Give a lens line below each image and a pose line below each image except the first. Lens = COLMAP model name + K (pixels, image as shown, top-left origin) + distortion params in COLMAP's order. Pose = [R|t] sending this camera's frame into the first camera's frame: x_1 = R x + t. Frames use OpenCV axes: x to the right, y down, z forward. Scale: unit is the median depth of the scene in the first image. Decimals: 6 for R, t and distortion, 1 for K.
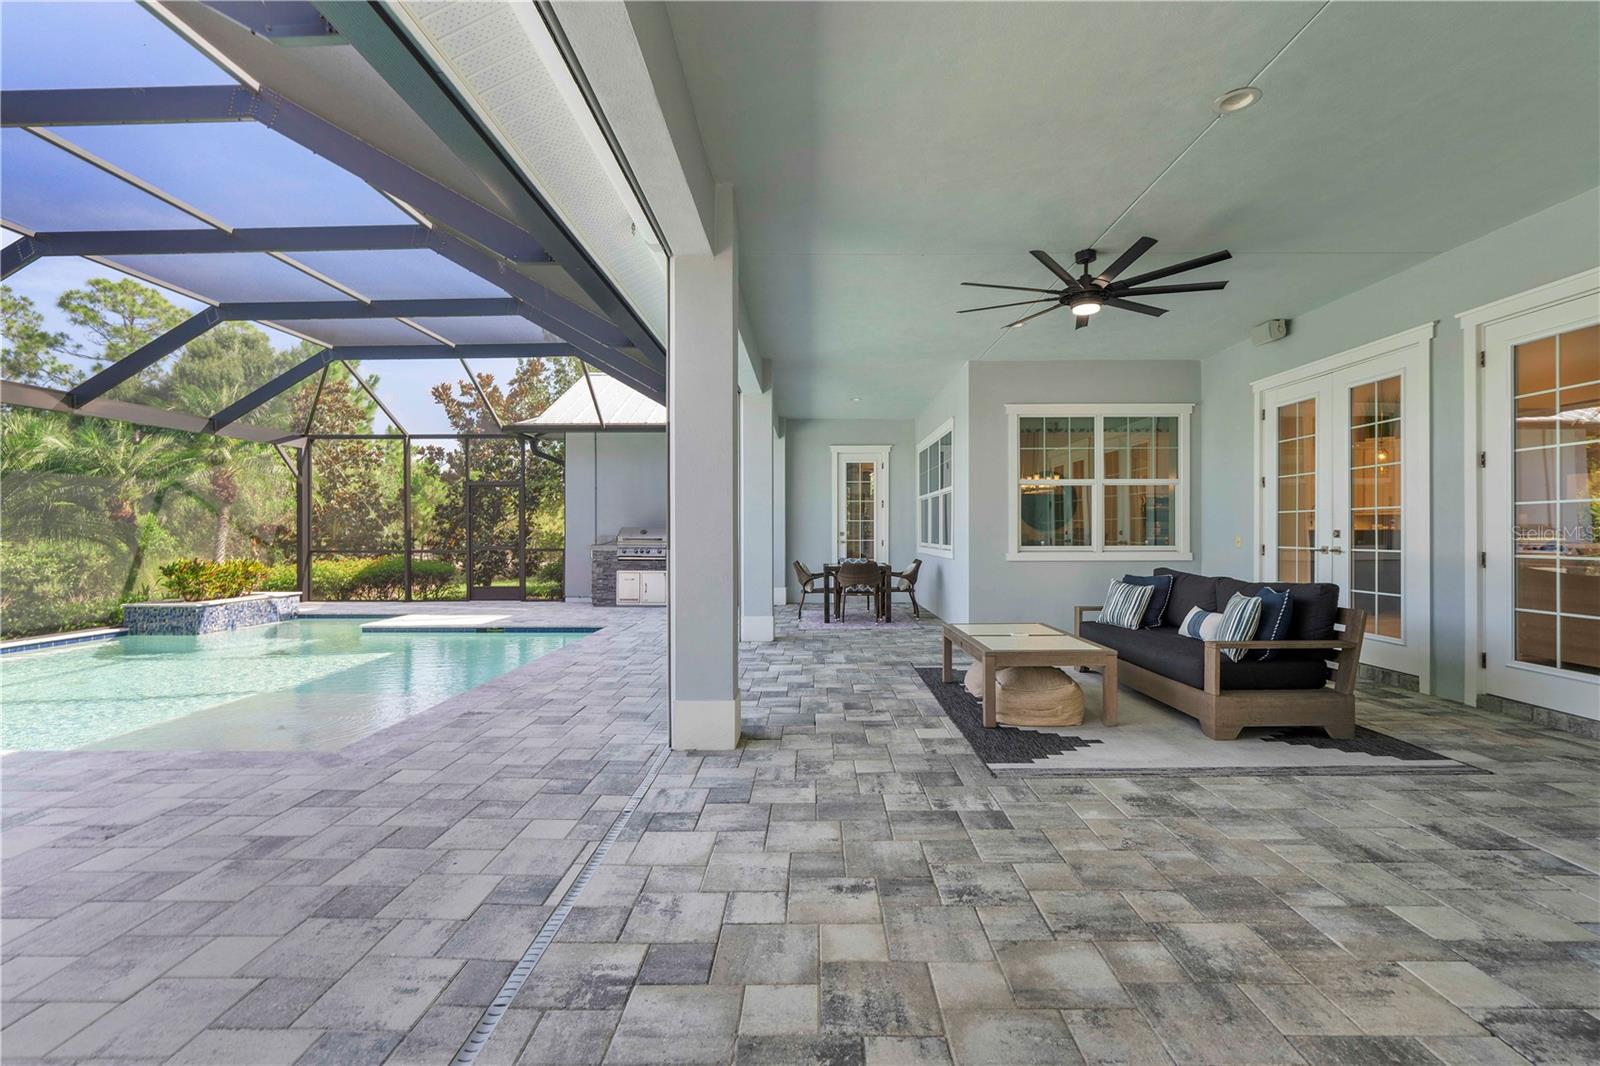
lens RADIAL K [[726.5, 0, 786.2], [0, 726.5, 530.6], [0, 0, 1]] dist [-0.009555, 0.003572]
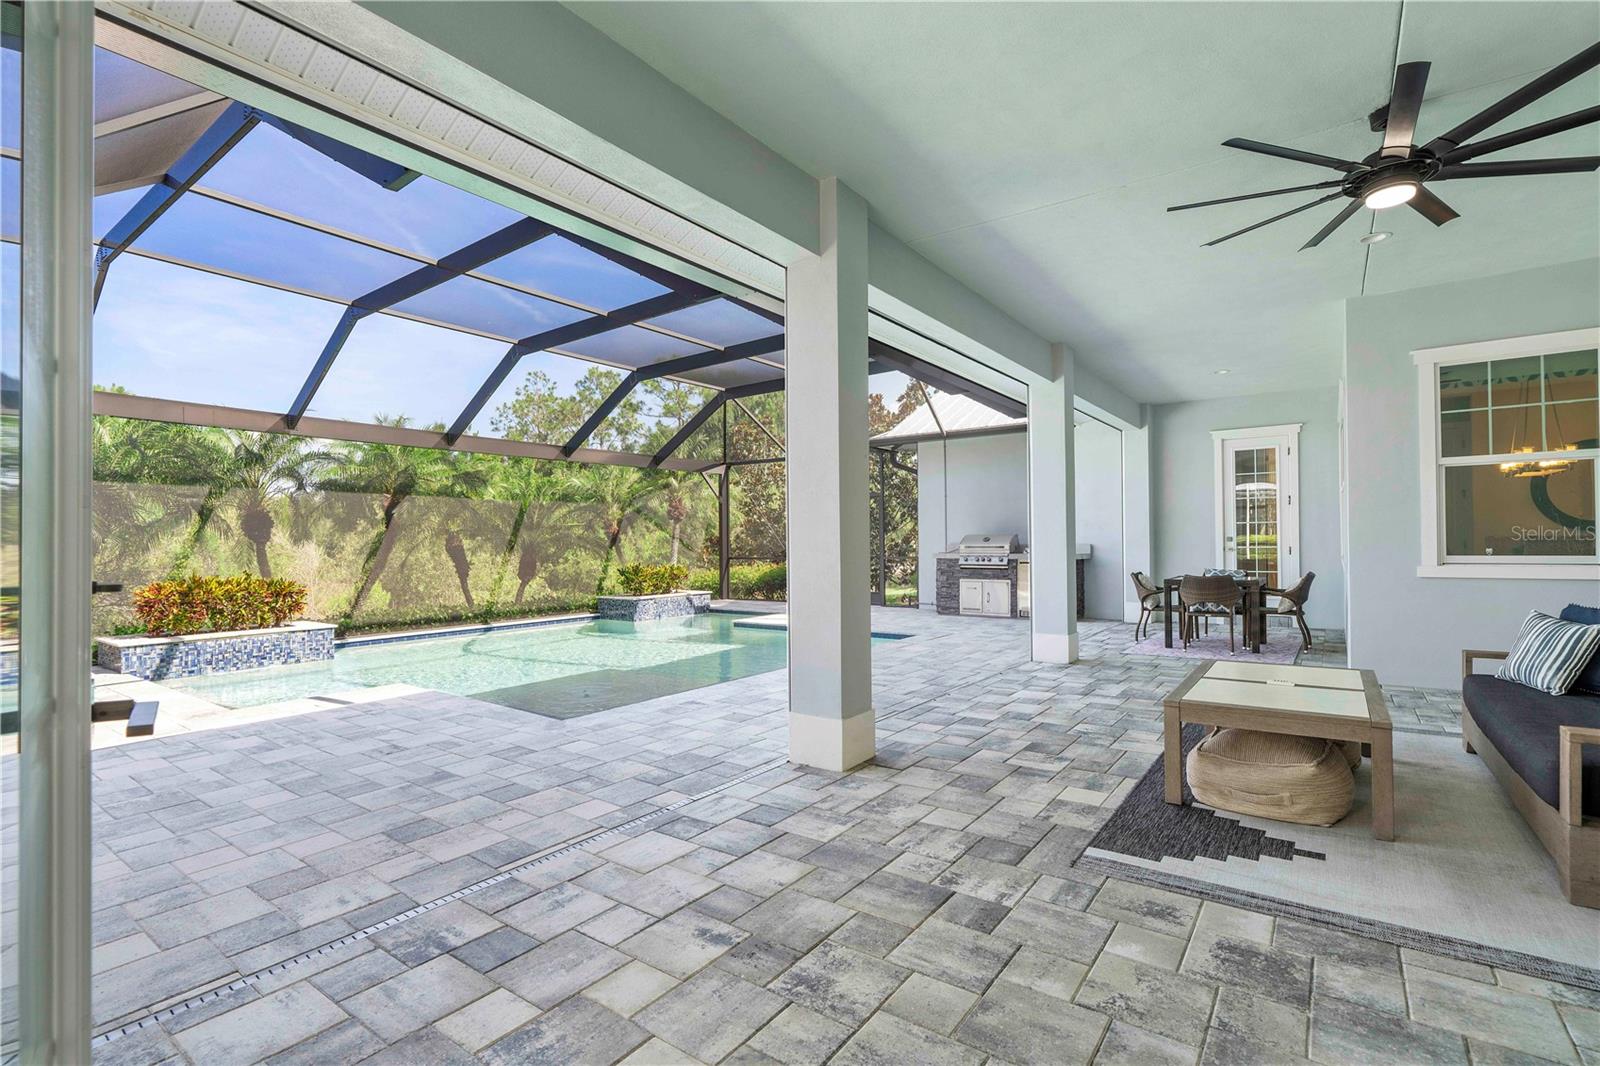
lens RADIAL K [[726.5, 0, 799.8], [0, 726.5, 533.6], [0, 0, 1]] dist [-0.009555, 0.003572]
pose [[0.817730, -0.014832, -0.575411, 0.437428], [0.011947, 0.999890, -0.008796, -0.001176], [0.575478, 0.000319, 0.817817, 0.197685]]
